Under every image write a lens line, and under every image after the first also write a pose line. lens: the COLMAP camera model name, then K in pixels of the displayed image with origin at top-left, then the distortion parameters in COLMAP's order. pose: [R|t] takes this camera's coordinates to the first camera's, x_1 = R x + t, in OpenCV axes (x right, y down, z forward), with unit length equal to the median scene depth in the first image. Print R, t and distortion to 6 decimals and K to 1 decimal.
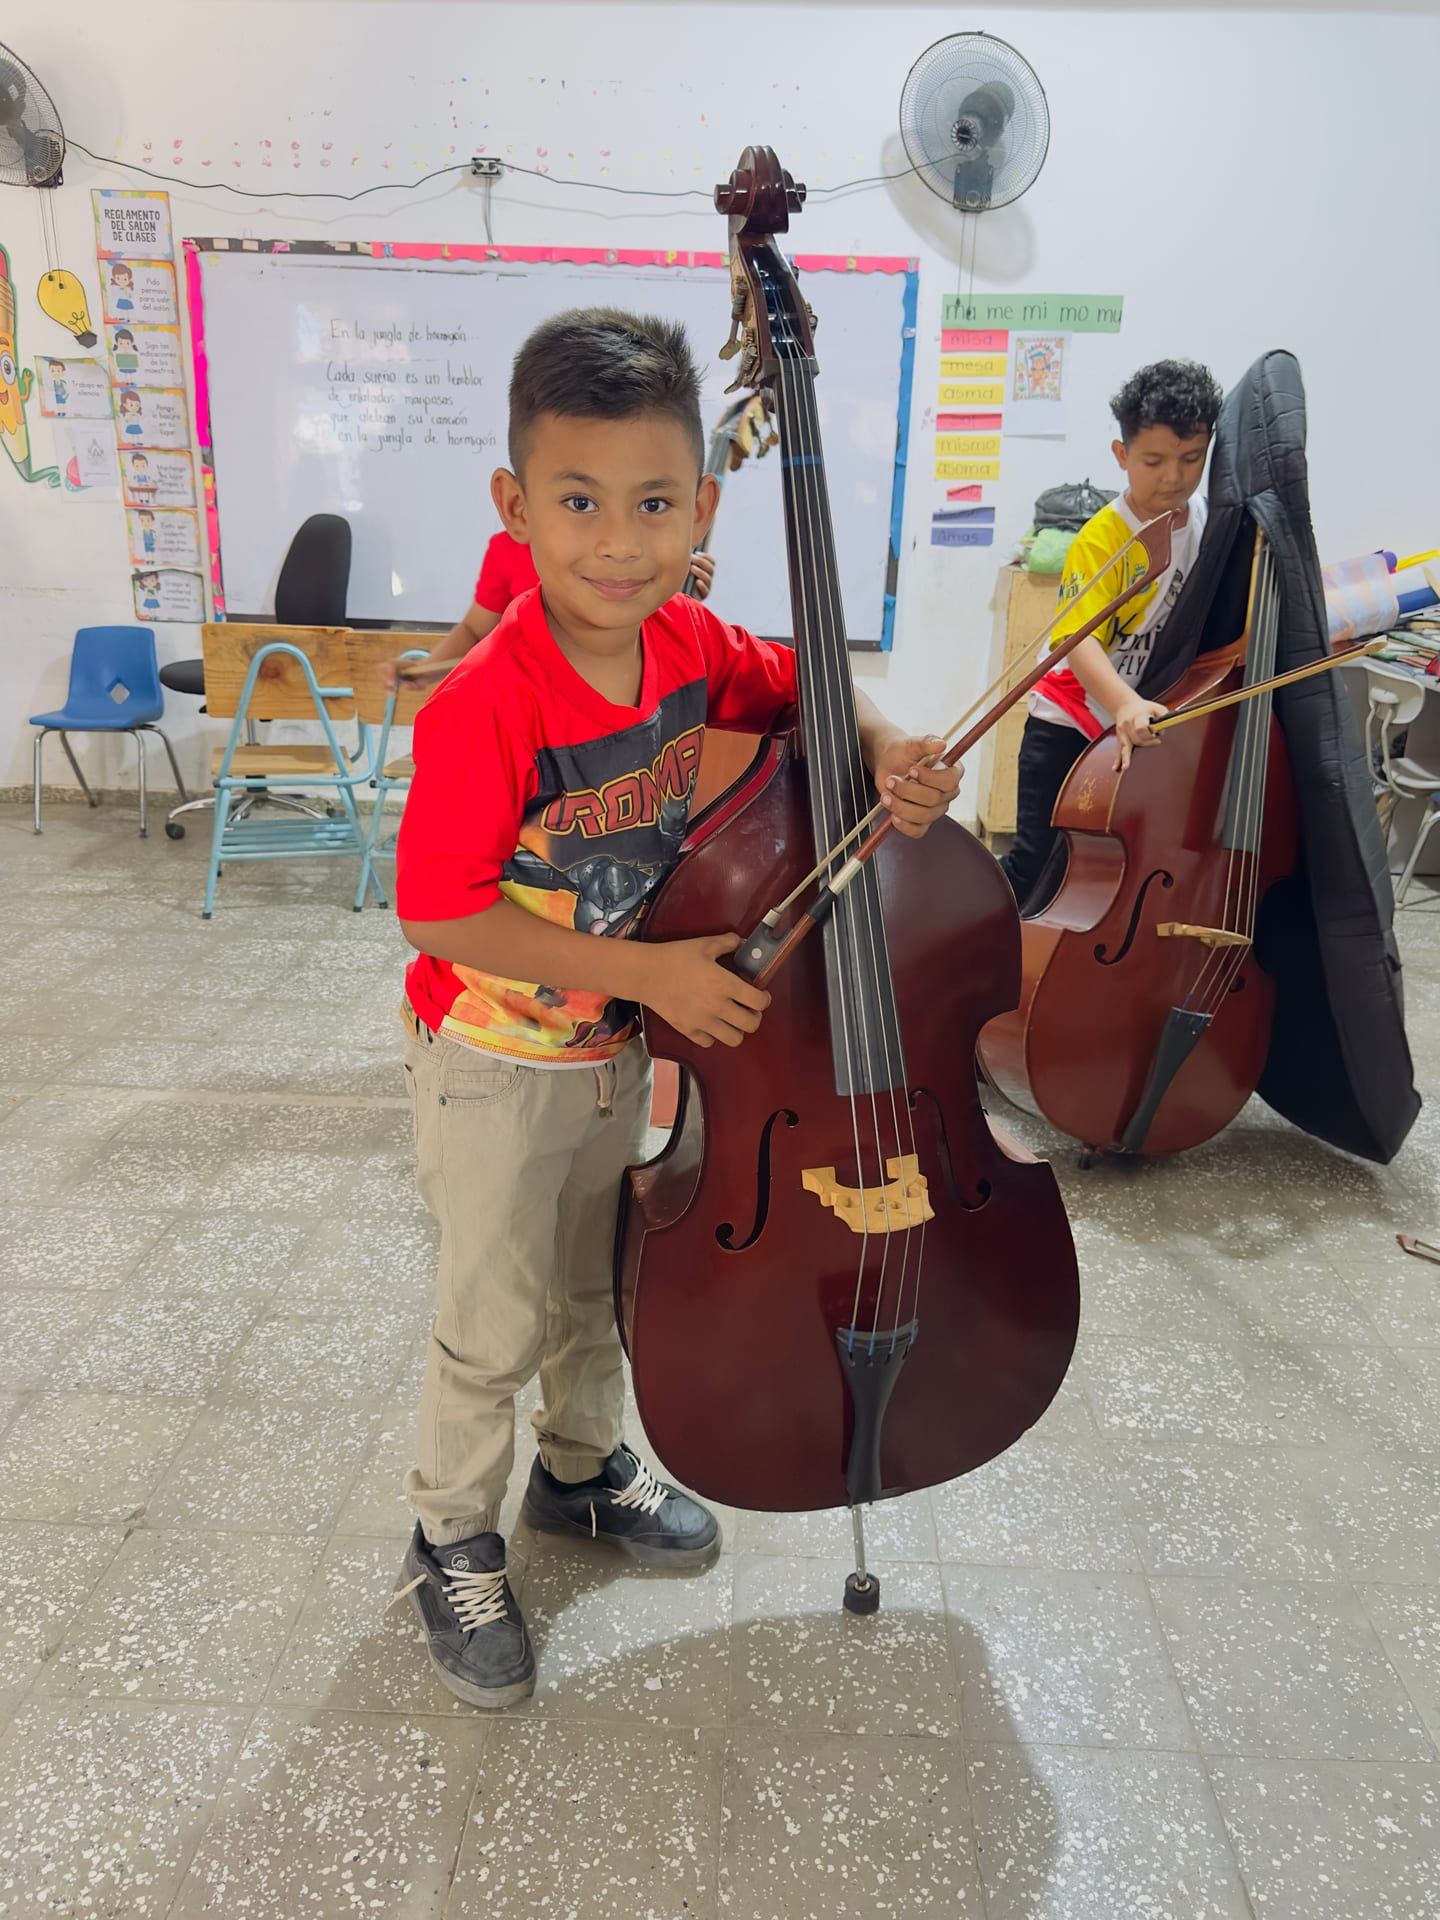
lens RADIAL K [[1371.9, 0, 719.6], [0, 1371.9, 935.7], [0, 0, 1]] dist [0.011609, -0.022339]
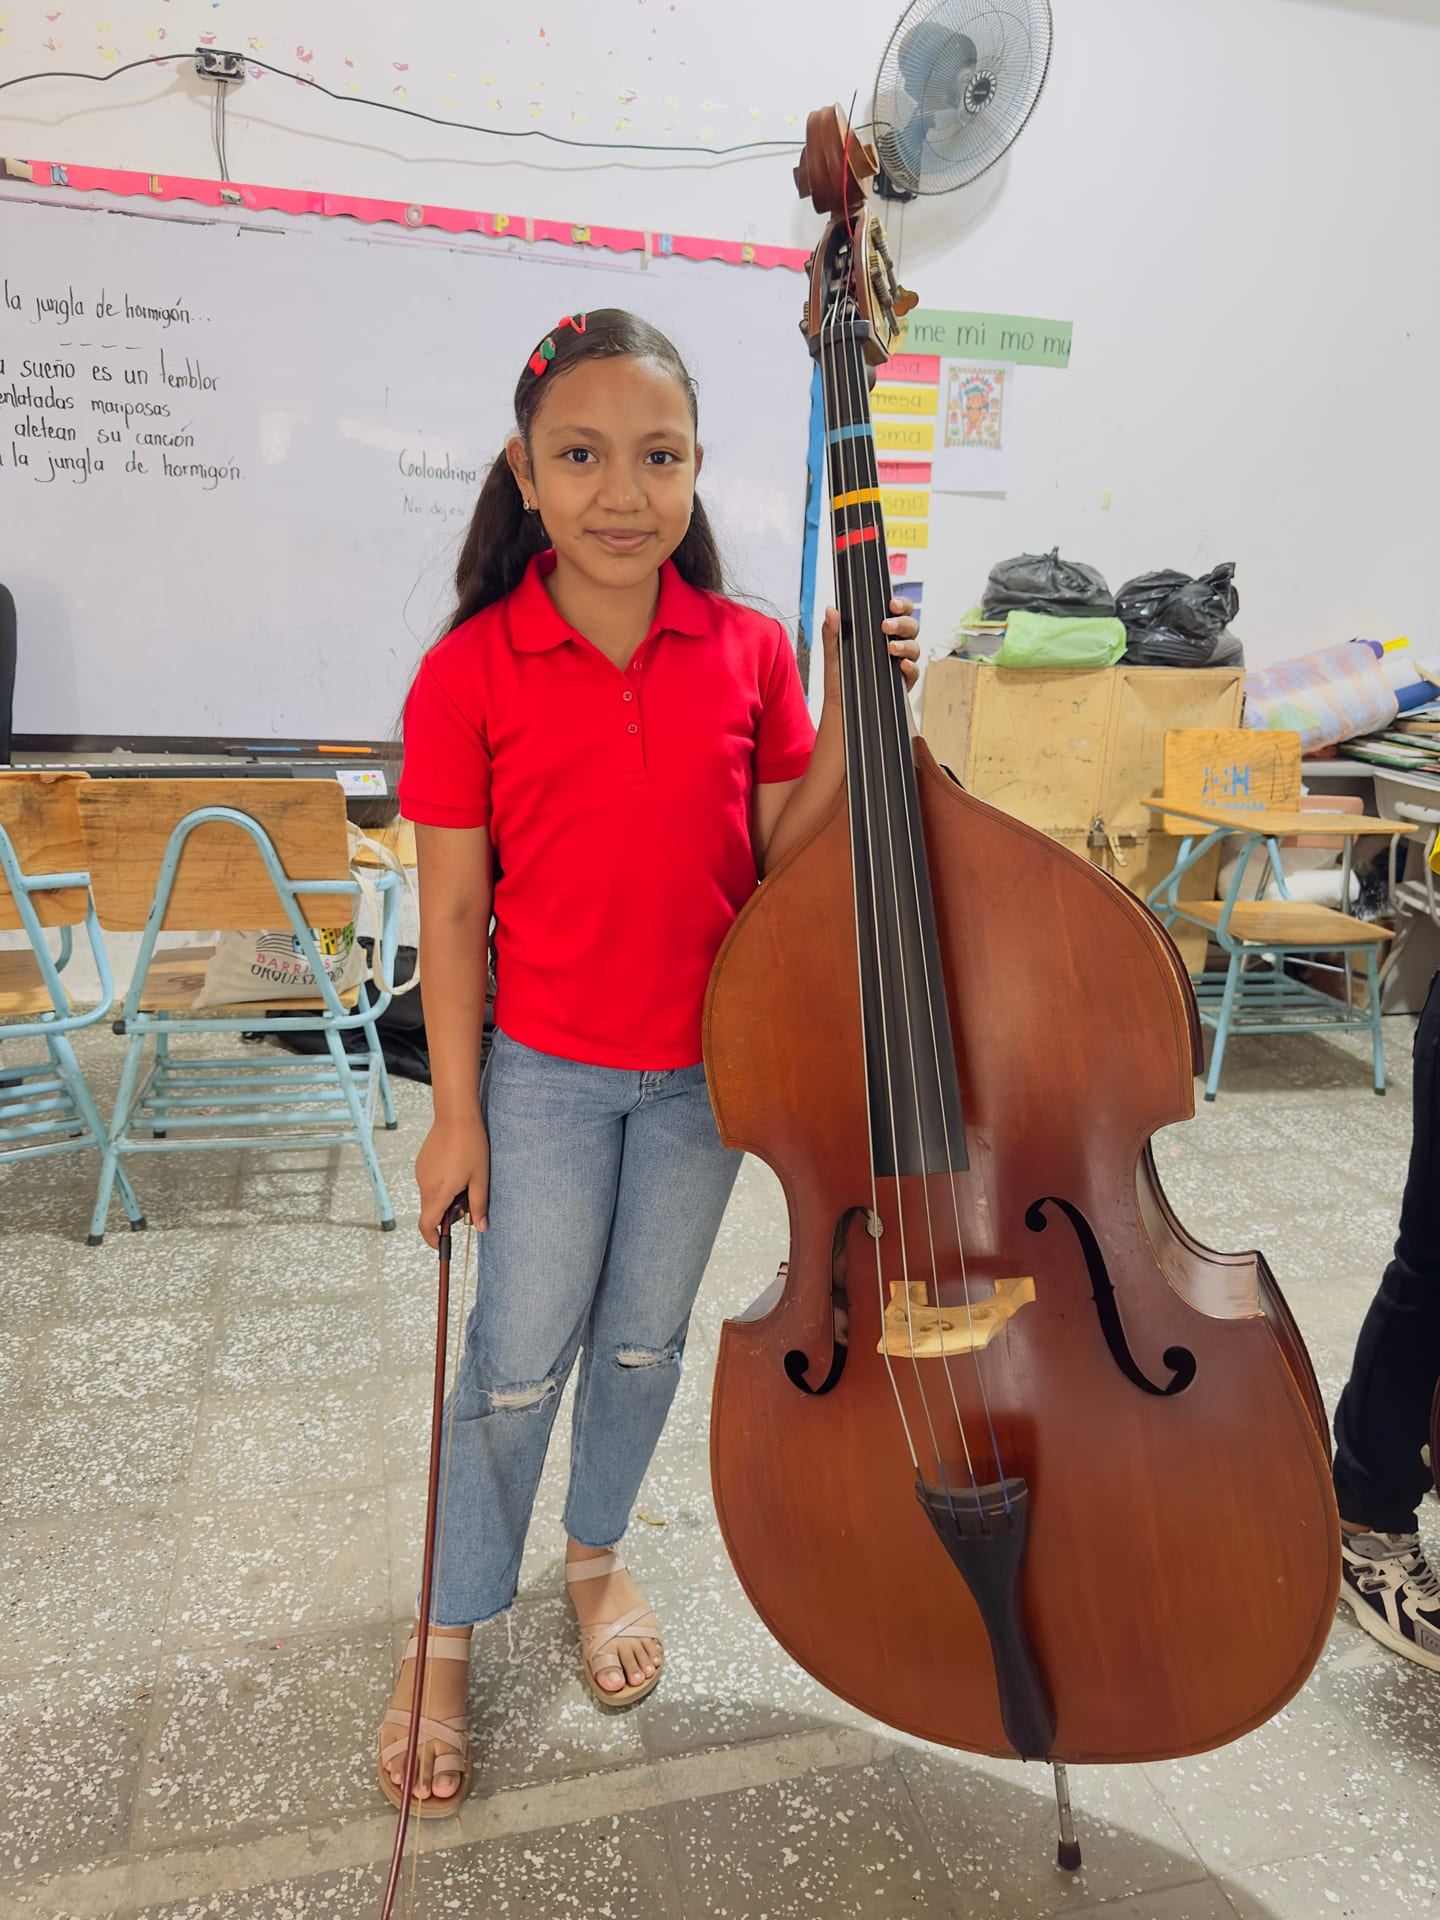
lens RADIAL K [[1371.9, 0, 719.6], [0, 1371.9, 935.7], [0, 0, 1]] dist [0.011609, -0.022339]
pose [[0.955127, -0.059684, 0.290121, -0.153377], [0.075078, 0.996284, -0.042211, -0.092497], [-0.286524, 0.062099, 0.956059, 0.317190]]
